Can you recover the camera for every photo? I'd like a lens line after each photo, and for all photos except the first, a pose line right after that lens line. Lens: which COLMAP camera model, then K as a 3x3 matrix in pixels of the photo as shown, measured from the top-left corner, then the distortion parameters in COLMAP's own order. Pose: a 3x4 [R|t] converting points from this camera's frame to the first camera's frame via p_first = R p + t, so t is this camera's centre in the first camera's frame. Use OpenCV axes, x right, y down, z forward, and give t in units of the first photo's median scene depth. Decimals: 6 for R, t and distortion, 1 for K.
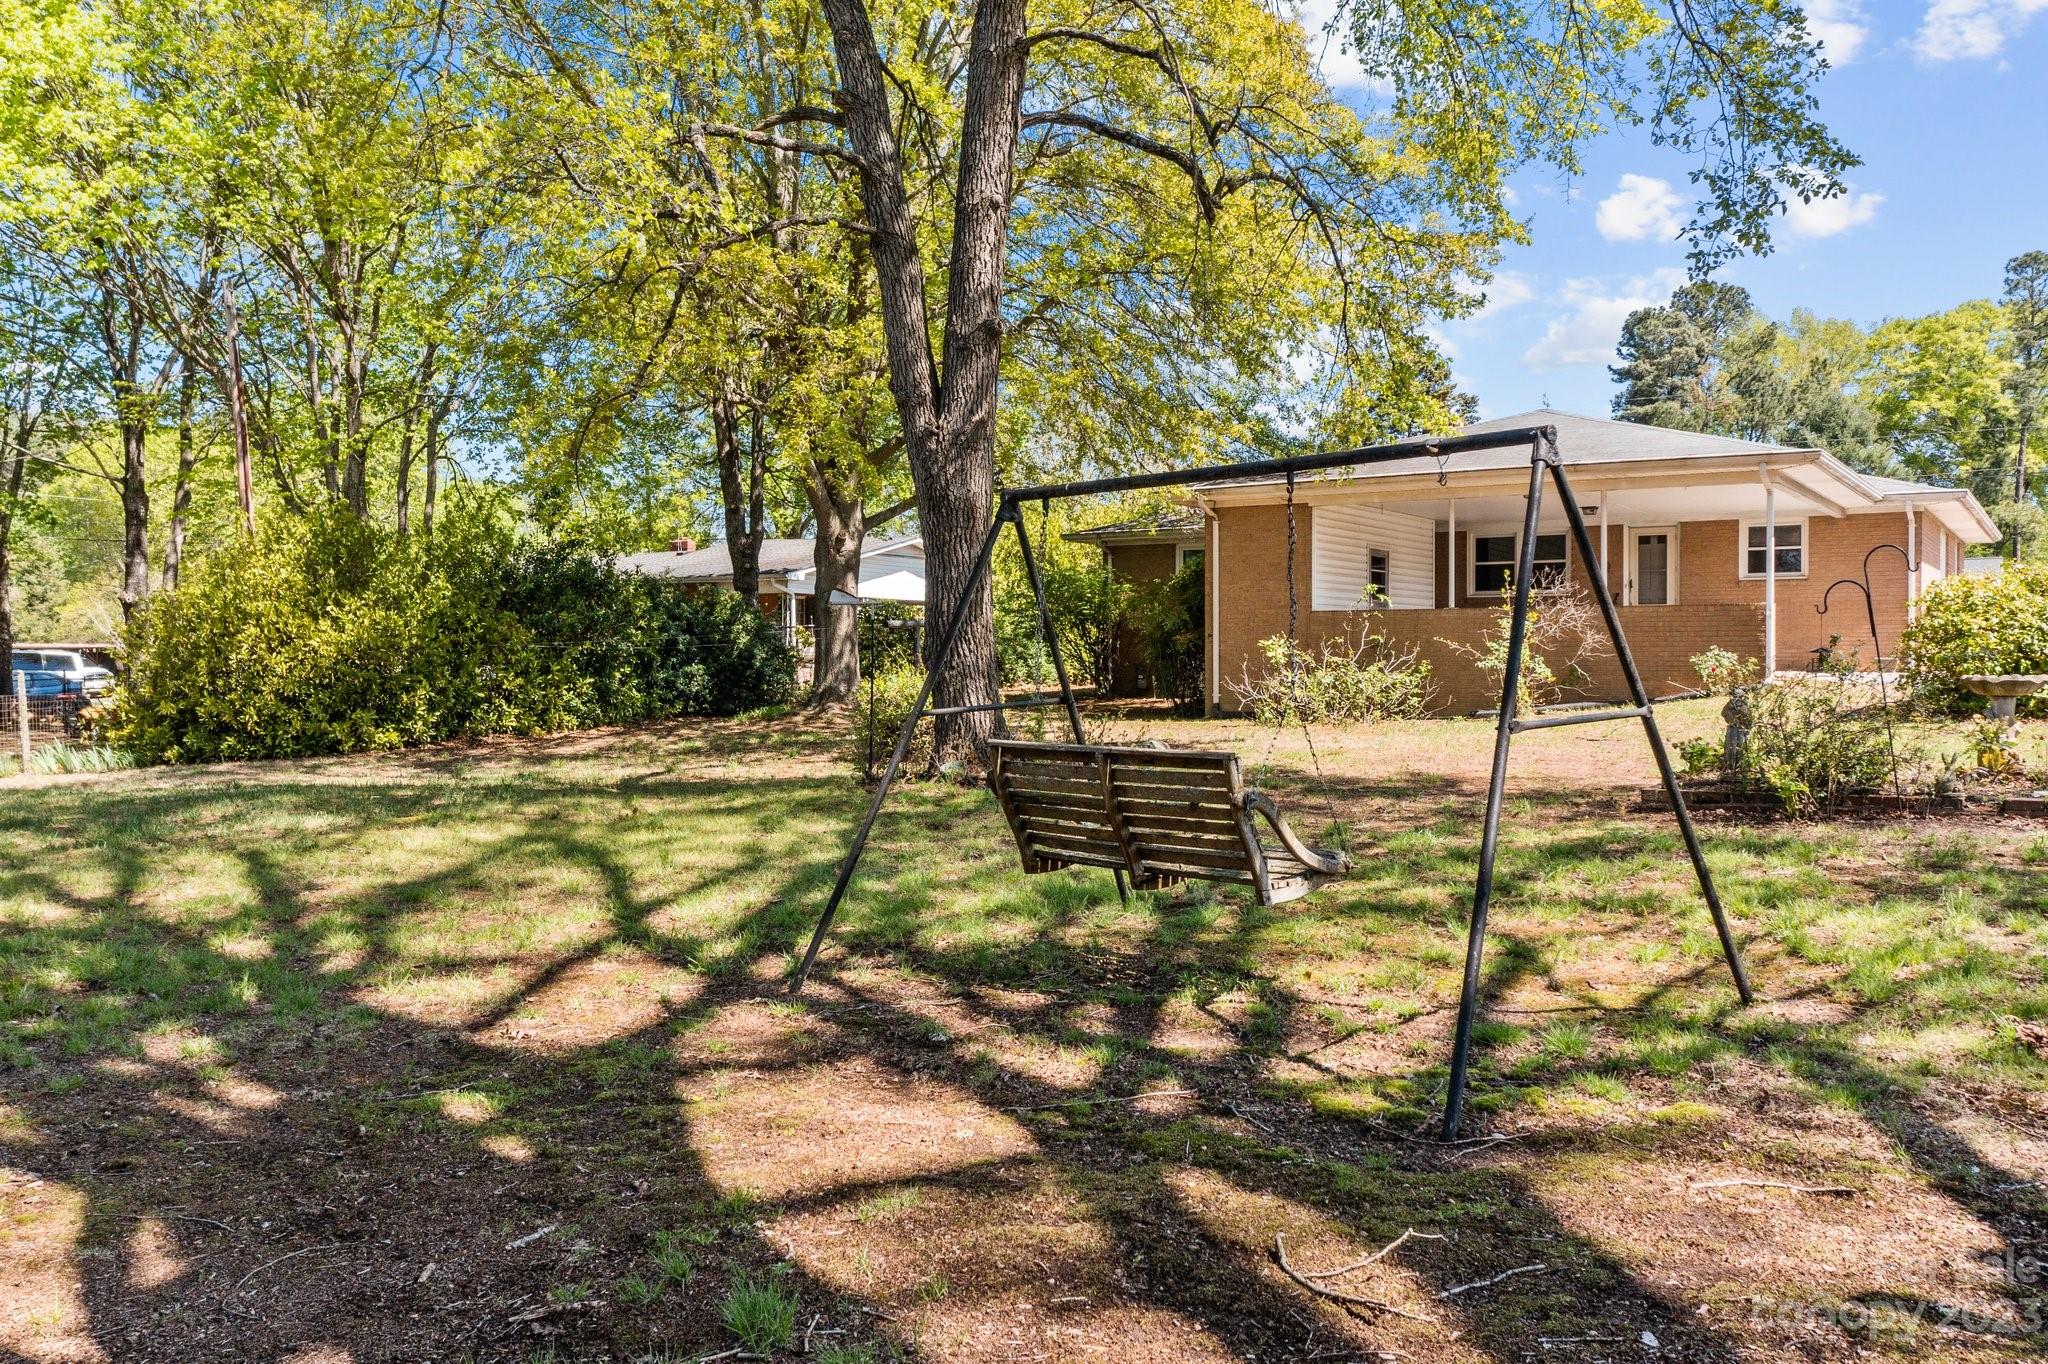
lens RADIAL K [[1628.2, 0, 1021.2], [0, 1628.2, 680.7], [0, 0, 1]] dist [-0.012844, 0.011771]
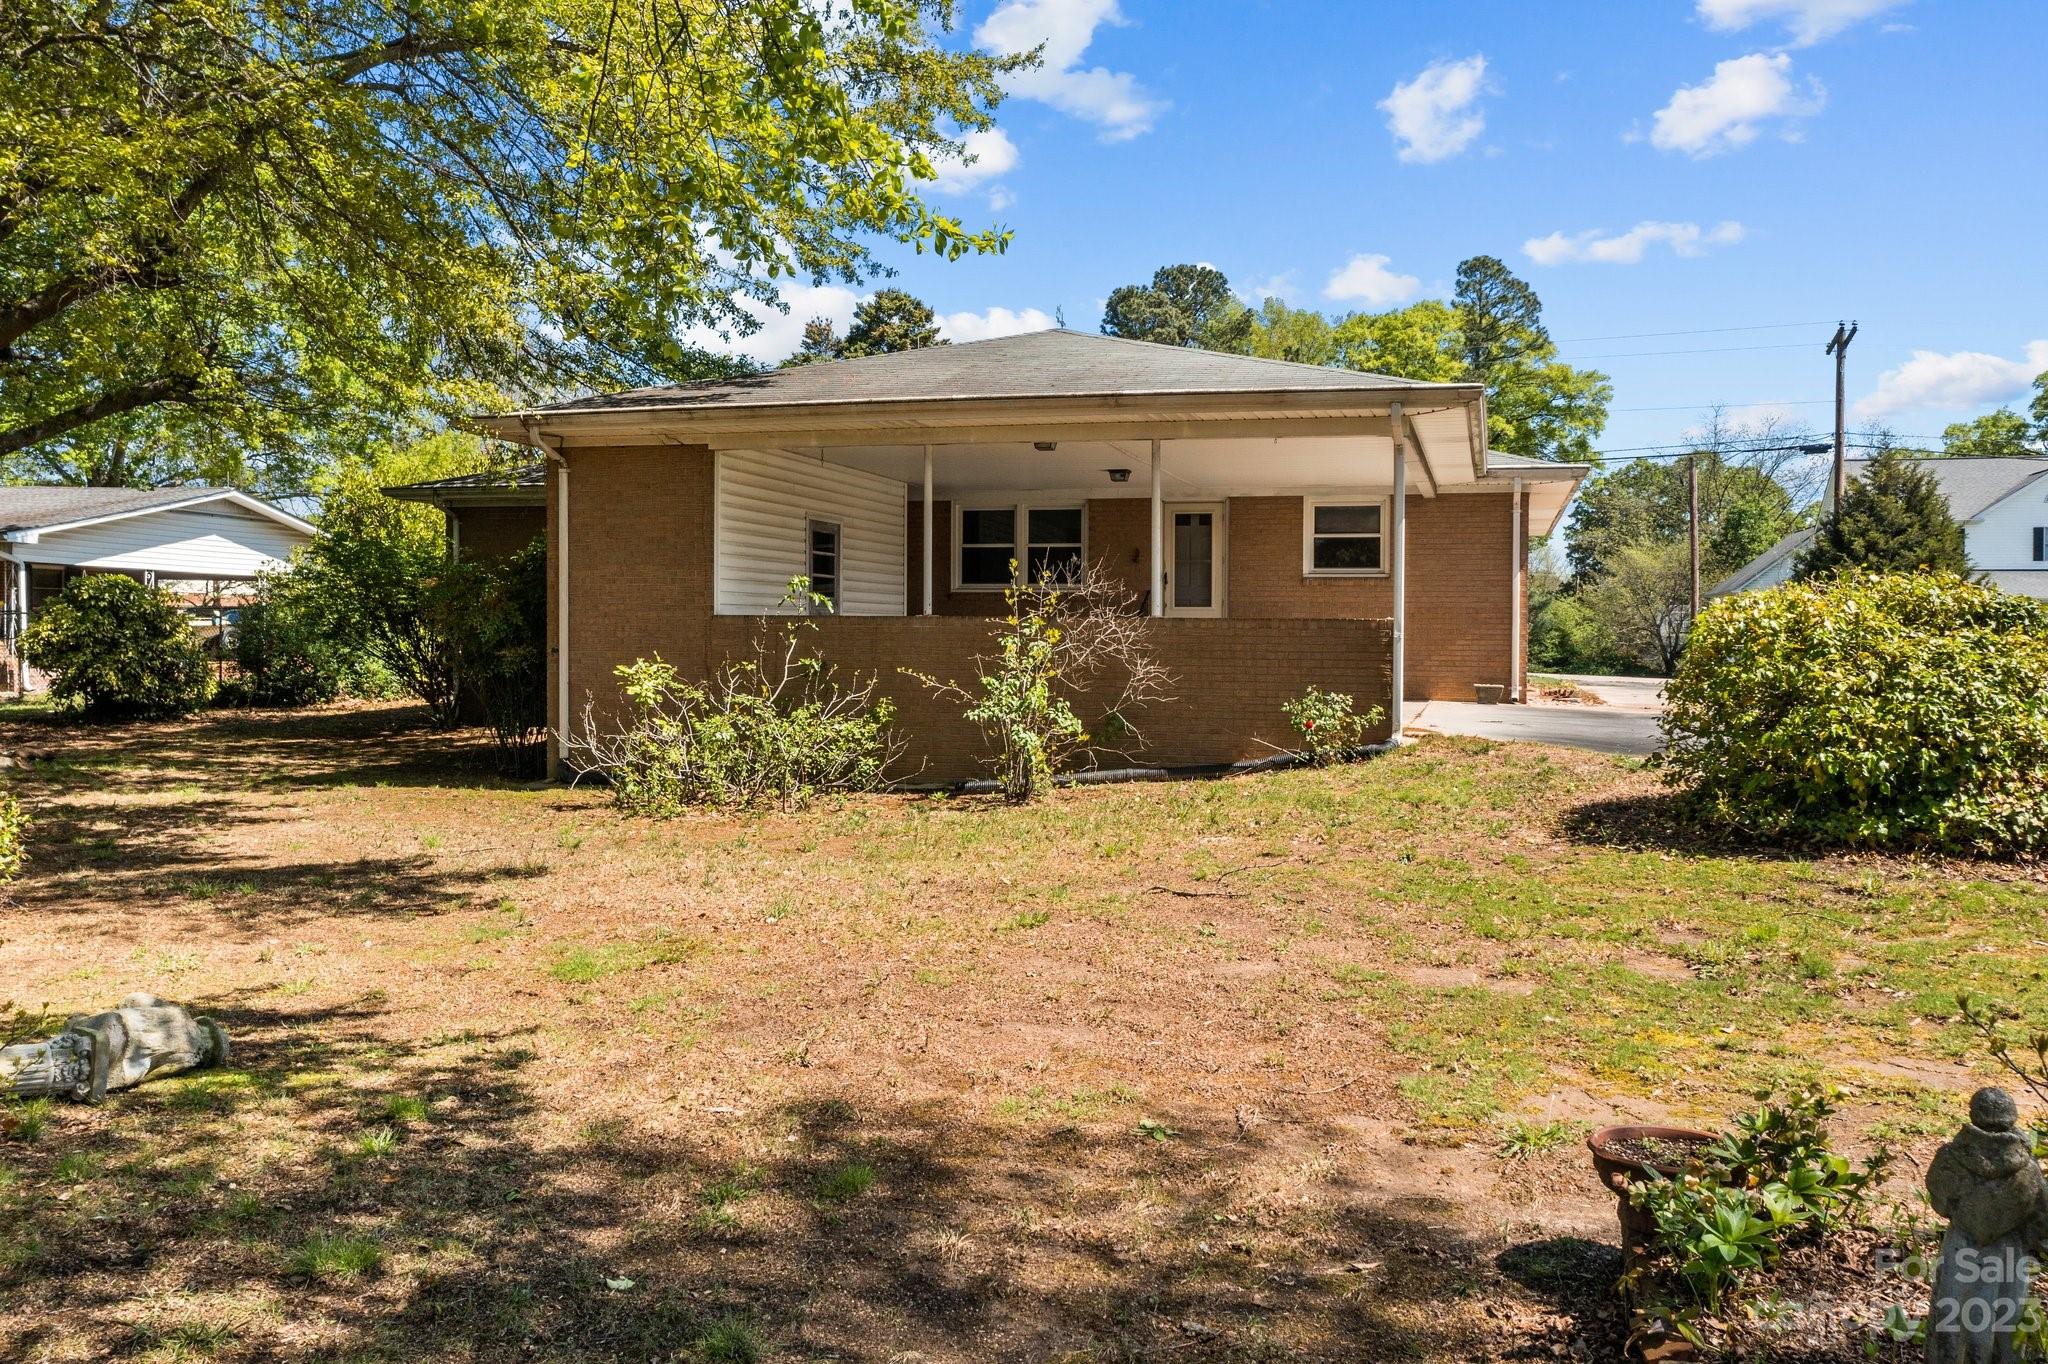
lens RADIAL K [[1628.2, 0, 1027.5], [0, 1628.2, 672.1], [0, 0, 1]] dist [-0.012844, 0.011771]
pose [[0.950728, 0.001411, 0.310022, 0.113040], [-0.004525, 0.999946, 0.009325, -0.031123], [-0.309992, -0.010269, 0.950684, 0.413699]]
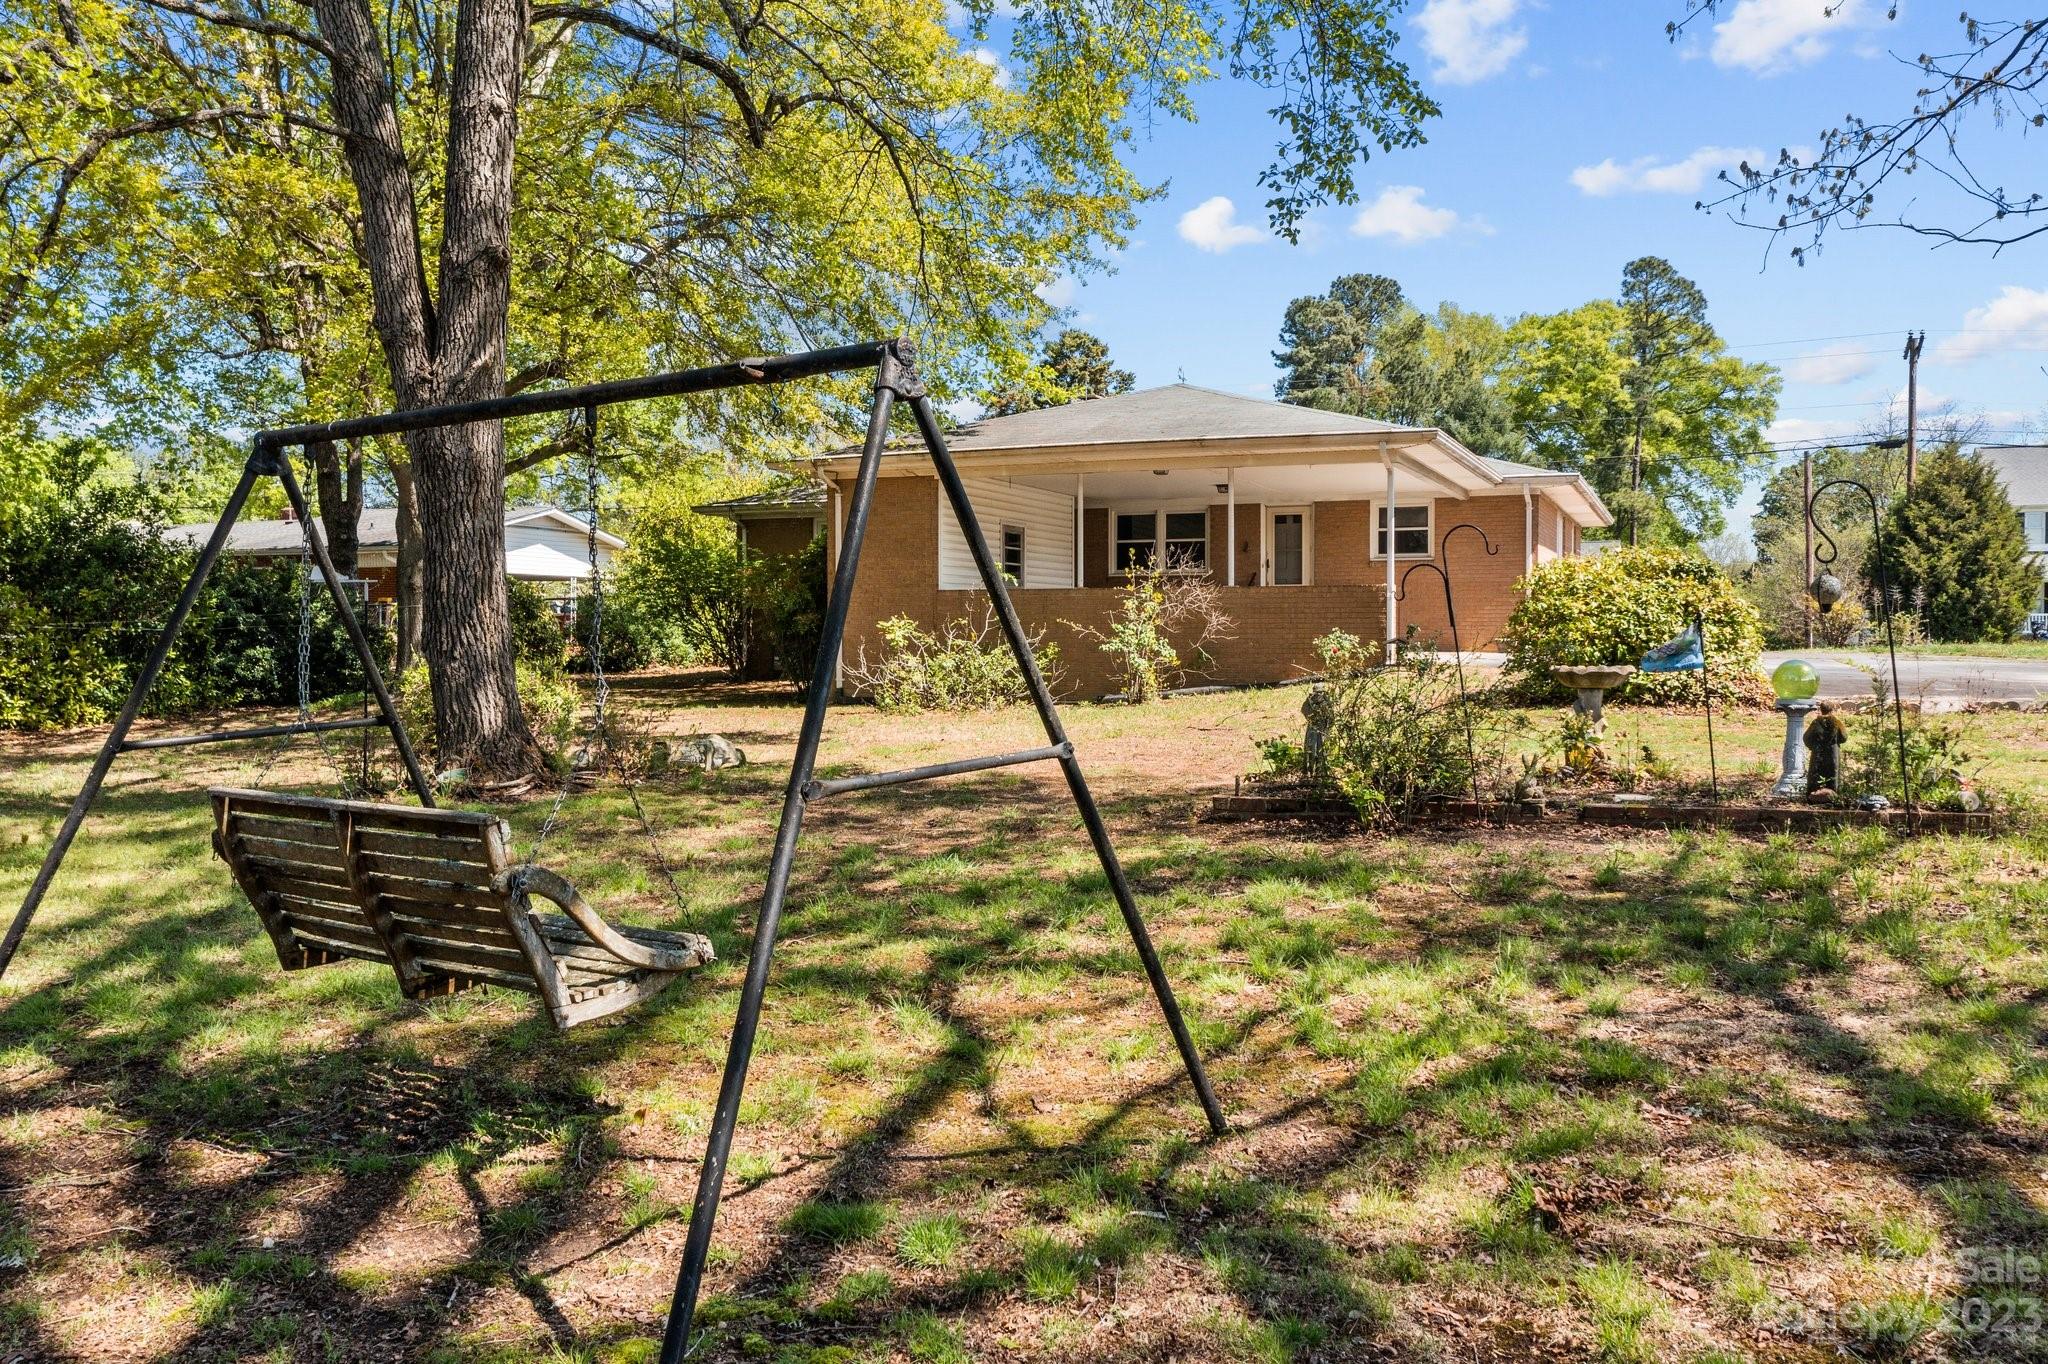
lens RADIAL K [[1628.2, 0, 1020.3], [0, 1628.2, 659.4], [0, 0, 1]] dist [-0.012844, 0.011771]
pose [[0.982550, -0.003446, 0.185964, 0.056786], [0.003075, 0.999993, 0.002281, -0.005380], [-0.185971, -0.001669, 0.982554, 0.073693]]
